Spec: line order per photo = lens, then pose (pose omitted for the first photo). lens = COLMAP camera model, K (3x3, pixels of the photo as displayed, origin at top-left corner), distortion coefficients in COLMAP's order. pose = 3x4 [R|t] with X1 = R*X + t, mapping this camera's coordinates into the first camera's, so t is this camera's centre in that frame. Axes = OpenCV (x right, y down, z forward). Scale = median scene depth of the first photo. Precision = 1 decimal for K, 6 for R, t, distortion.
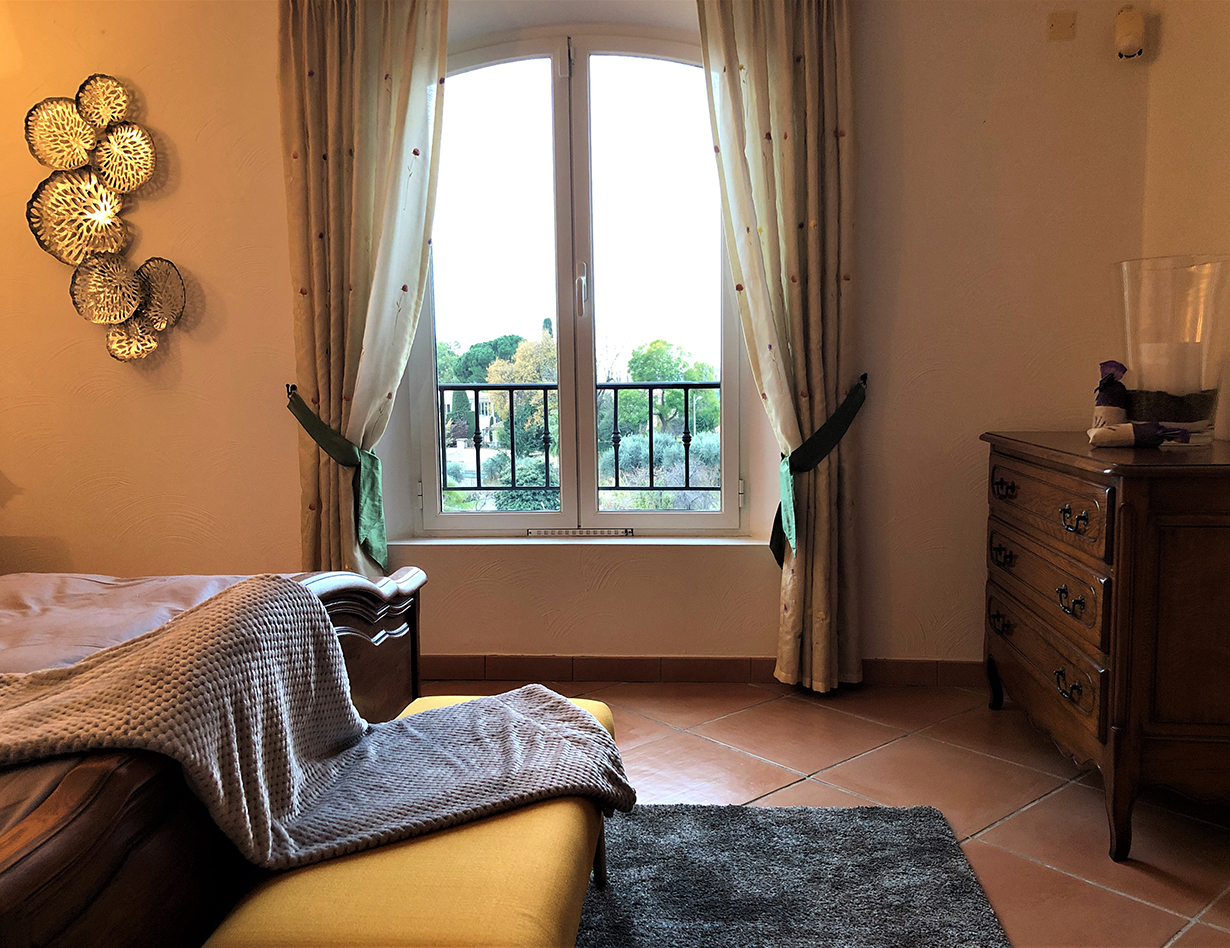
lens RADIAL K [[1026.9, 0, 568.8], [0, 1026.9, 468.8], [0, 0, 1]] dist [0.020518, -0.013731]
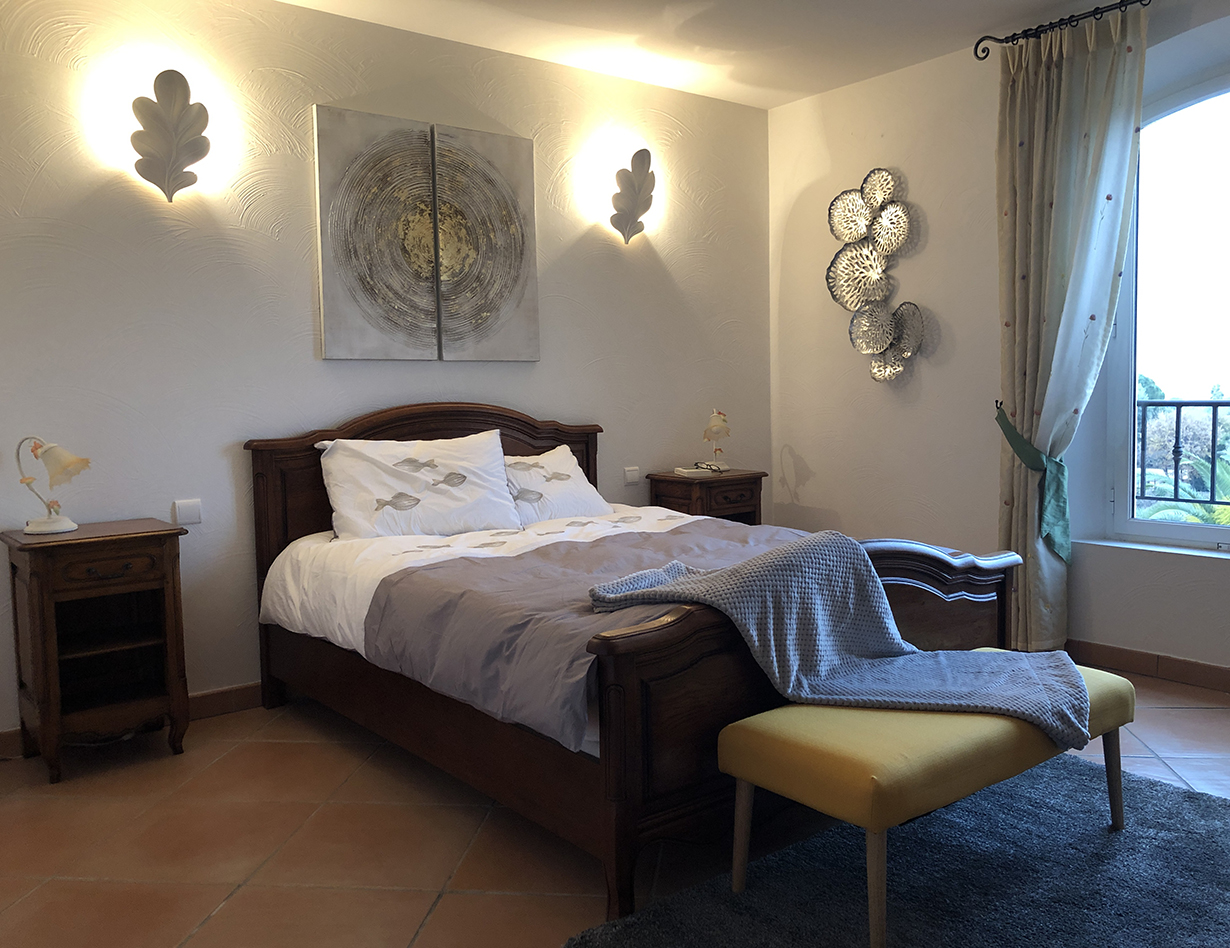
lens RADIAL K [[1026.9, 0, 618.5], [0, 1026.9, 474.9], [0, 0, 1]] dist [0.020518, -0.013731]
pose [[0.689596, 0.063159, -0.721435, 0.303673], [-0.058990, 0.997778, 0.030965, -0.005768], [0.721788, 0.021204, 0.691790, -0.159954]]
